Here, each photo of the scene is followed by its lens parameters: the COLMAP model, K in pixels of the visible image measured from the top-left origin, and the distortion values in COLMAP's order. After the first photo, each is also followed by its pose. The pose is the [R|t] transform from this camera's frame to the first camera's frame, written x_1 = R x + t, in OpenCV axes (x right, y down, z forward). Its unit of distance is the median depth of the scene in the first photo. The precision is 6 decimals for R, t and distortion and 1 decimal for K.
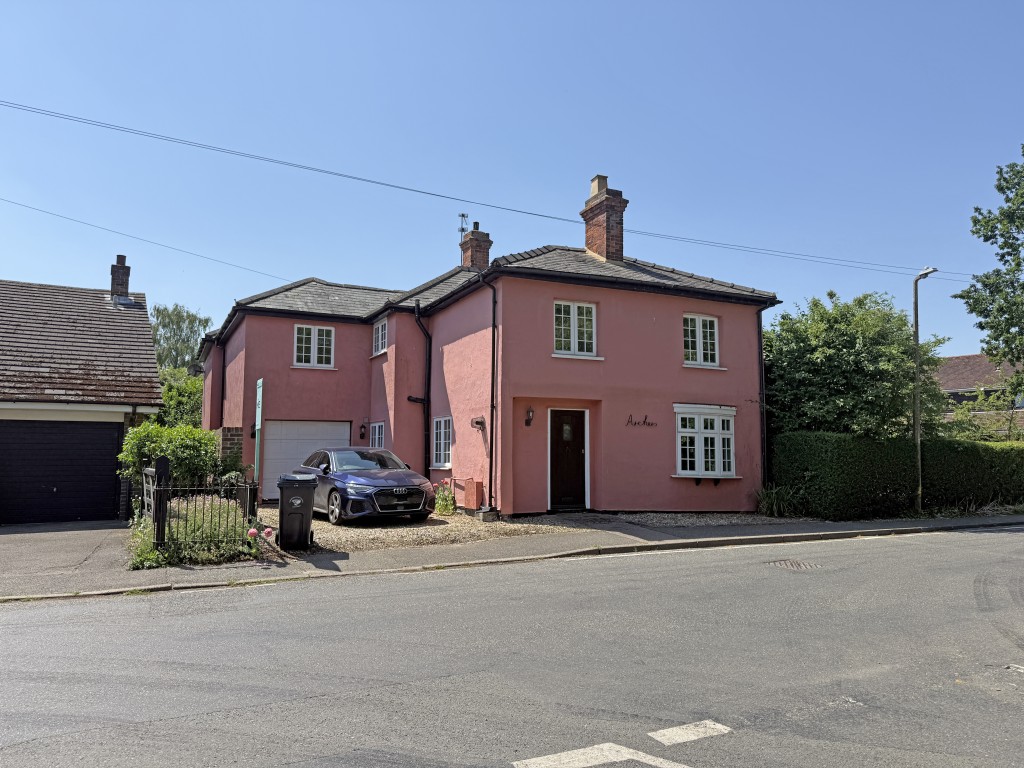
lens RADIAL K [[720.5, 0, 509.7], [0, 720.5, 383.9], [0, 0, 1]] dist [0.006191, -0.000783]
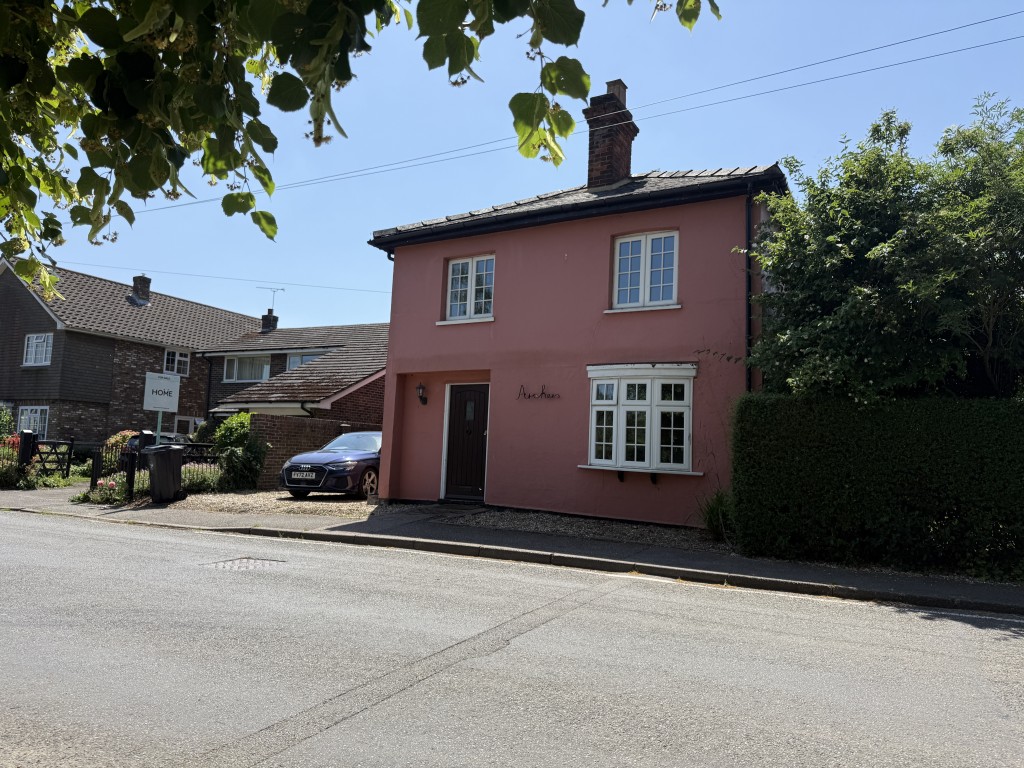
lens RADIAL K [[720.5, 0, 510.4], [0, 720.5, 387.1], [0, 0, 1]] dist [0.006191, -0.000783]
pose [[0.580508, -0.063178, -0.811800, 0.766415], [0.053763, 0.997784, -0.039207, 0.072268], [0.812478, -0.020885, 0.582618, 0.517883]]
